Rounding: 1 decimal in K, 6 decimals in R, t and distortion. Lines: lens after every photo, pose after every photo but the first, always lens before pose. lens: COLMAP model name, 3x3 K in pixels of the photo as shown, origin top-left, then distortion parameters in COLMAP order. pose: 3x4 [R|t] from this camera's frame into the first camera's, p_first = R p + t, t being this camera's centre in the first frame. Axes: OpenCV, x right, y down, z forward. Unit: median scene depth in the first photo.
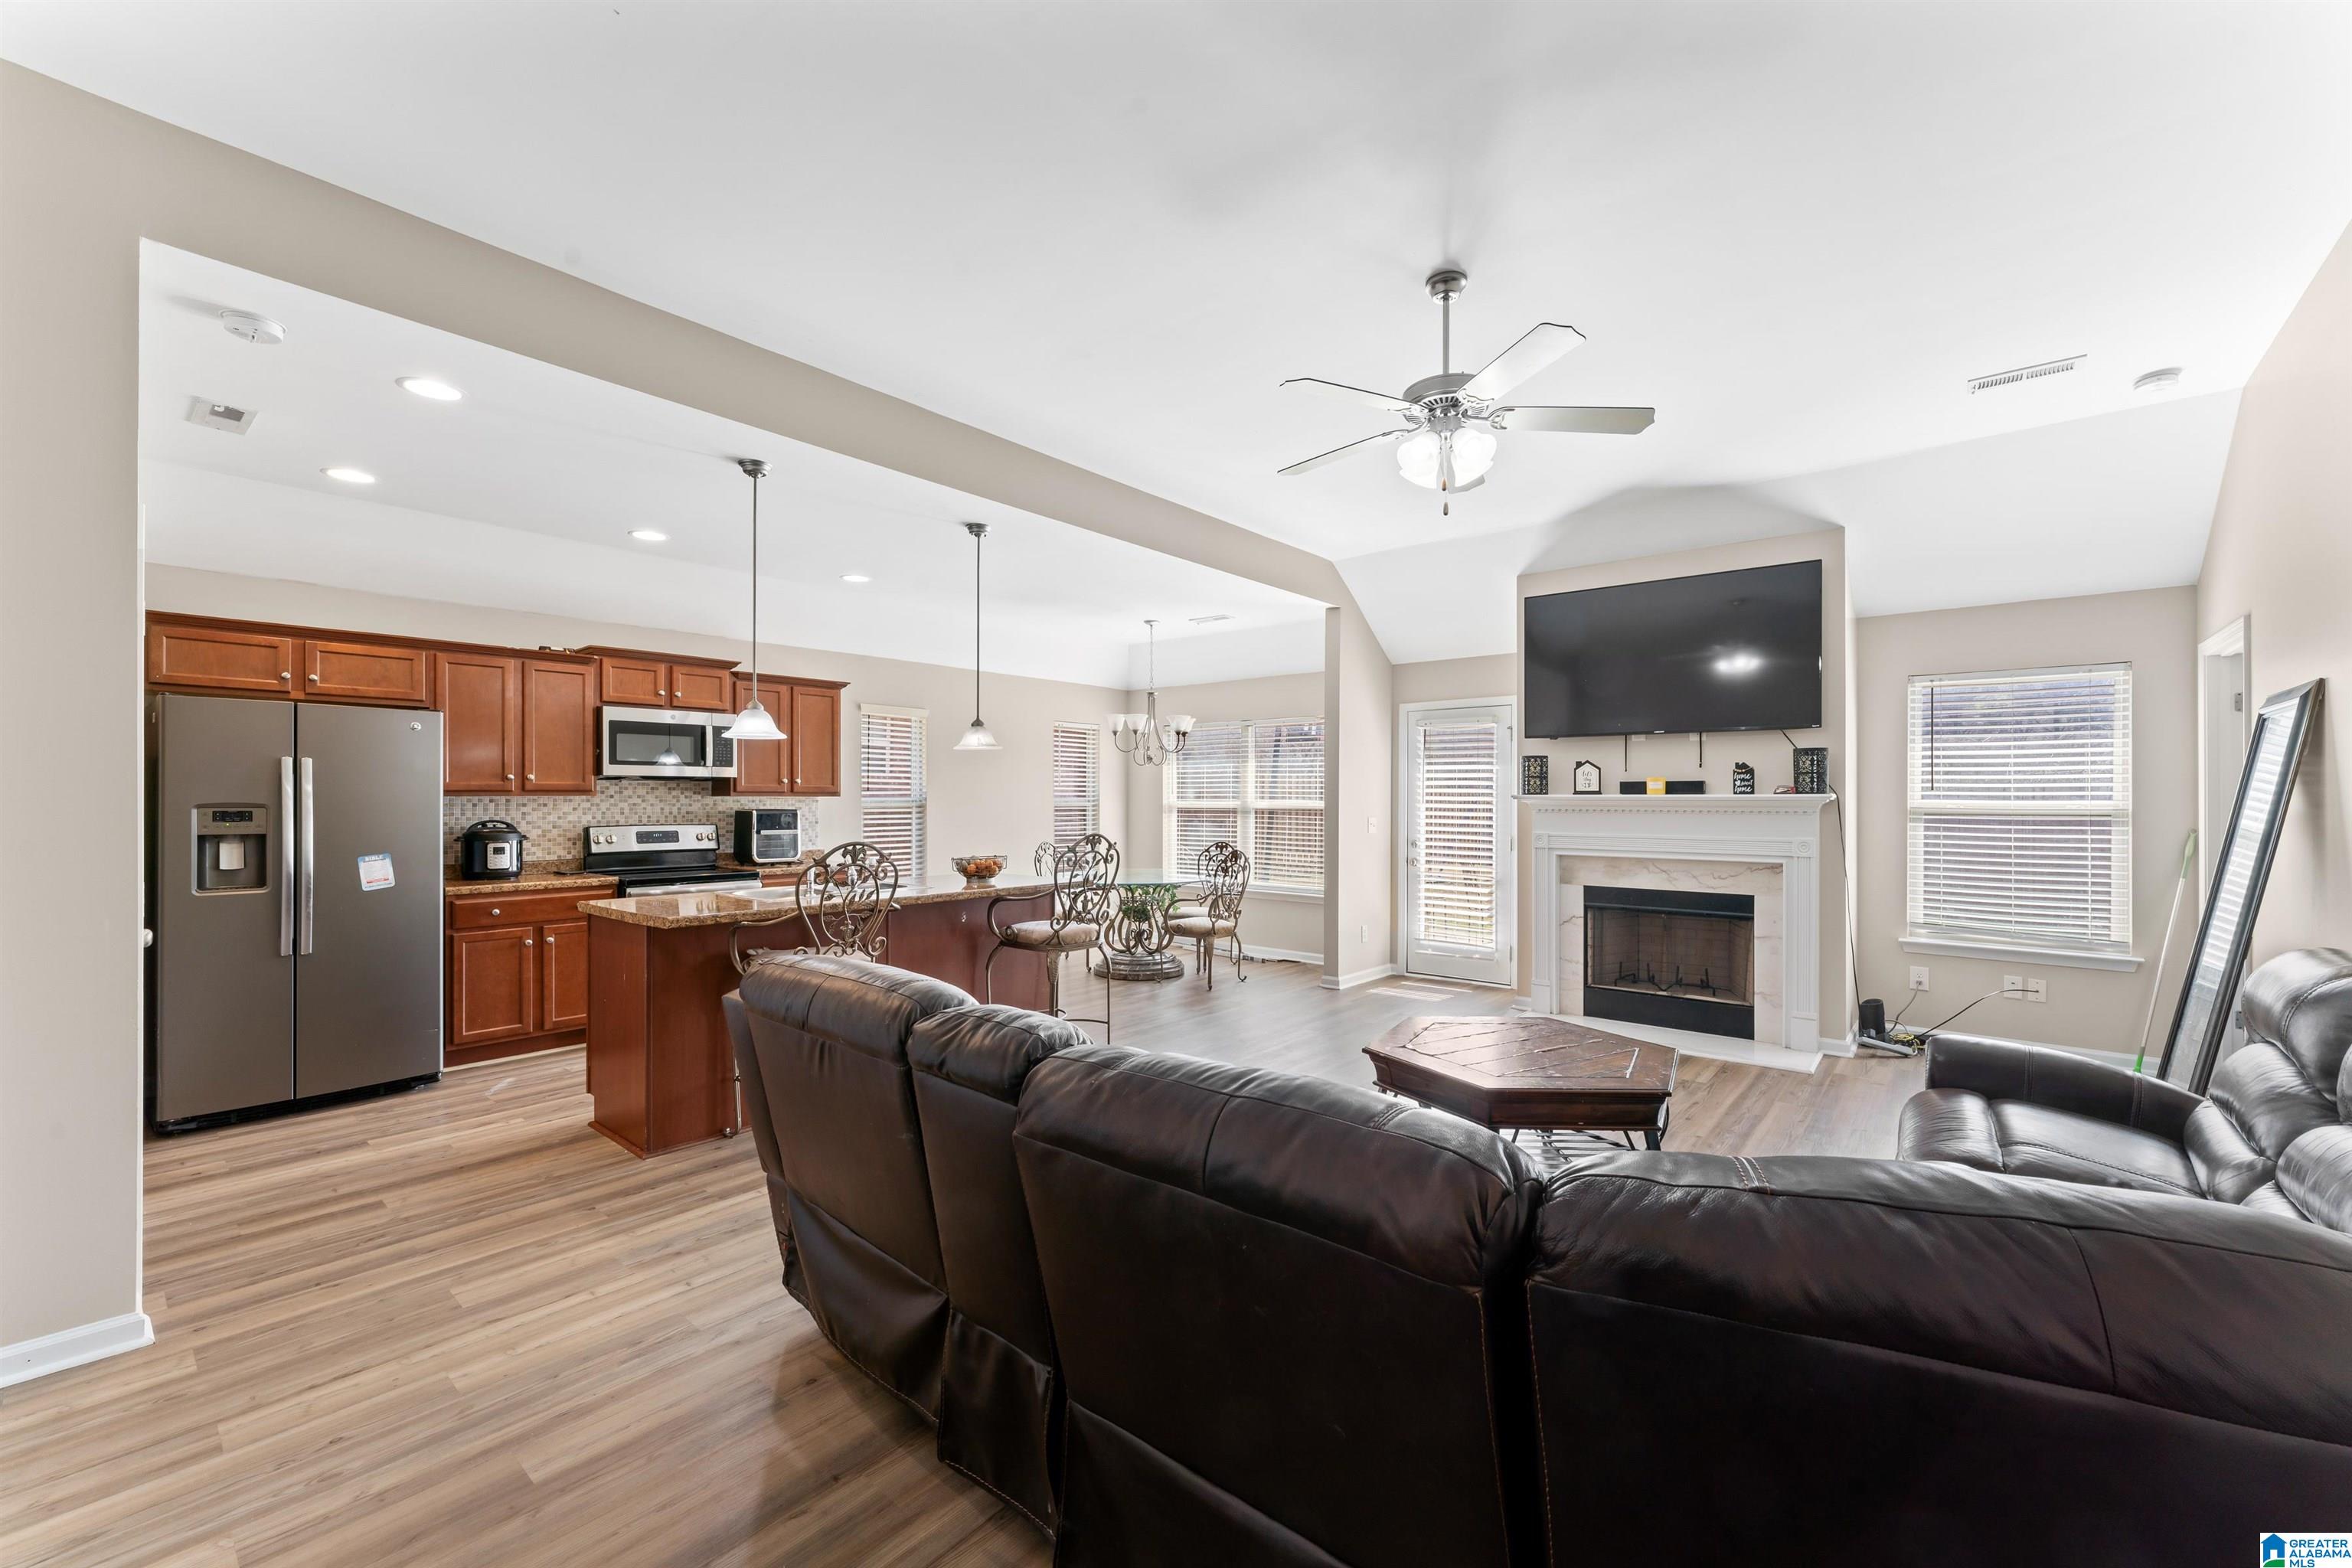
lens RADIAL K [[939.0, 0, 1178.8], [0, 939.0, 797.4], [0, 0, 1]] dist [0.000356, 0.000106]
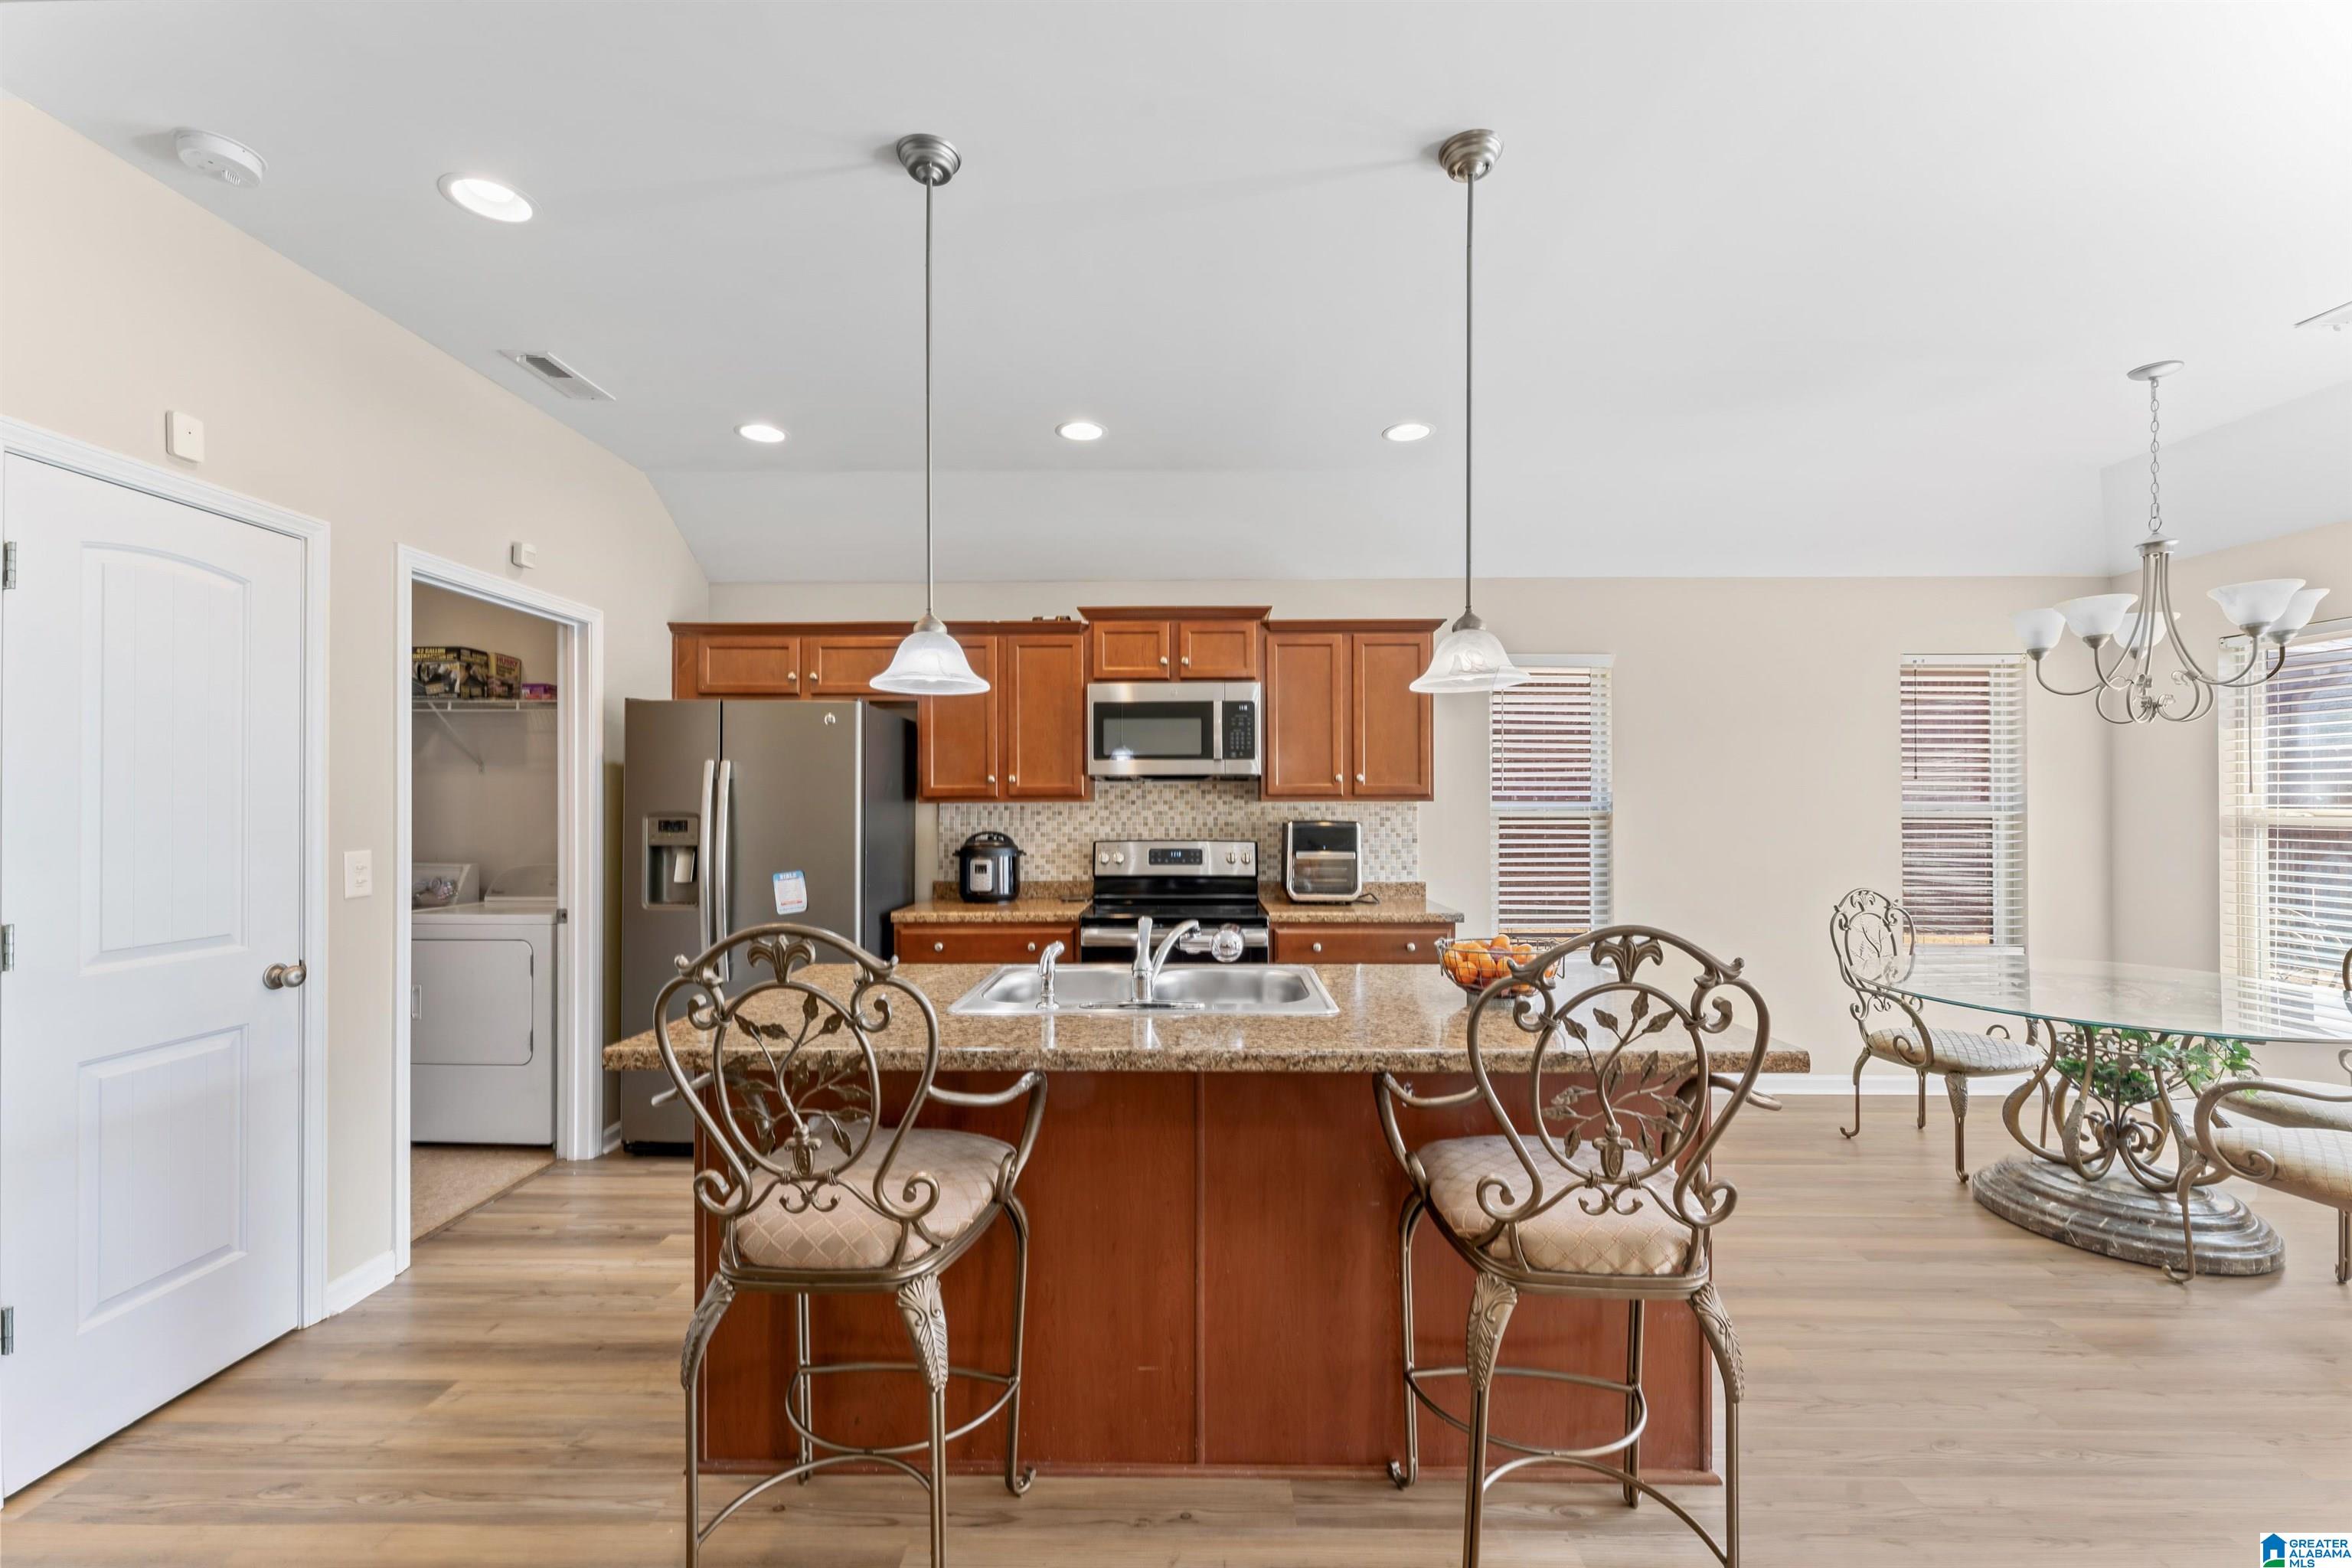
lens RADIAL K [[939.0, 0, 1178.8], [0, 939.0, 797.4], [0, 0, 1]] dist [0.000356, 0.000106]
pose [[0.635218, -0.004315, -0.772321, 0.020526], [0.003192, 0.999991, -0.002961, -0.002625], [0.772326, -0.000584, 0.635226, 0.536836]]
